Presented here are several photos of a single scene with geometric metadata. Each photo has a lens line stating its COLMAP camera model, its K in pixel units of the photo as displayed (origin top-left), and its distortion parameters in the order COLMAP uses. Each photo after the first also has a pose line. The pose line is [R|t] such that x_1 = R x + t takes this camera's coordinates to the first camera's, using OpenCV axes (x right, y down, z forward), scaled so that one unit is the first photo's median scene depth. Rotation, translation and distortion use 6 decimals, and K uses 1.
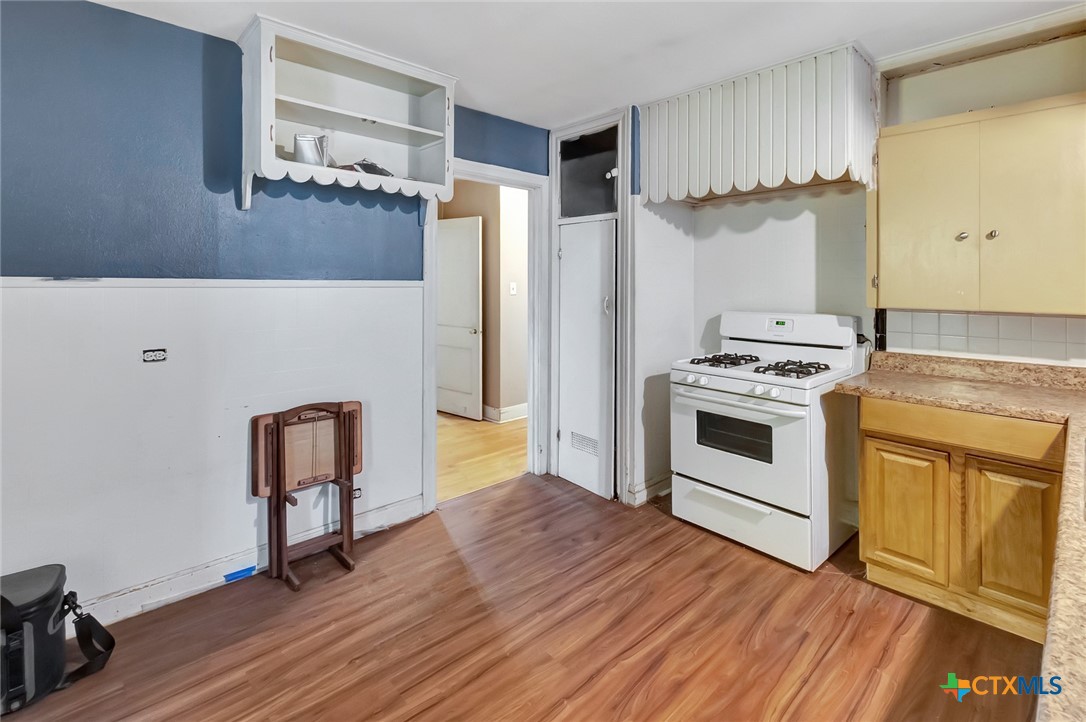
lens RADIAL K [[489.7, 0, 560.4], [0, 489.7, 282.5], [0, 0, 1]] dist [0.000031, -0.002322]
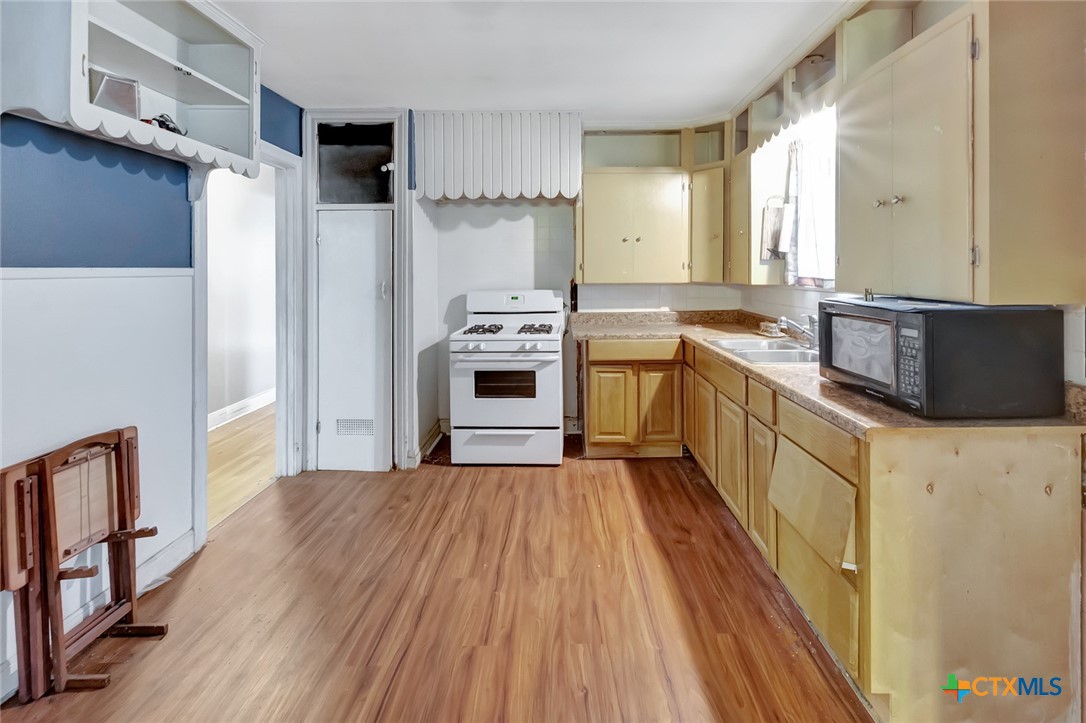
lens RADIAL K [[489.7, 0, 549.4], [0, 489.7, 270.1], [0, 0, 1]] dist [0.000031, -0.002322]
pose [[0.696576, -0.009898, 0.717415, -0.499043], [0.008213, 0.999949, 0.005822, -0.000464], [-0.717436, 0.001837, 0.696622, -0.000679]]
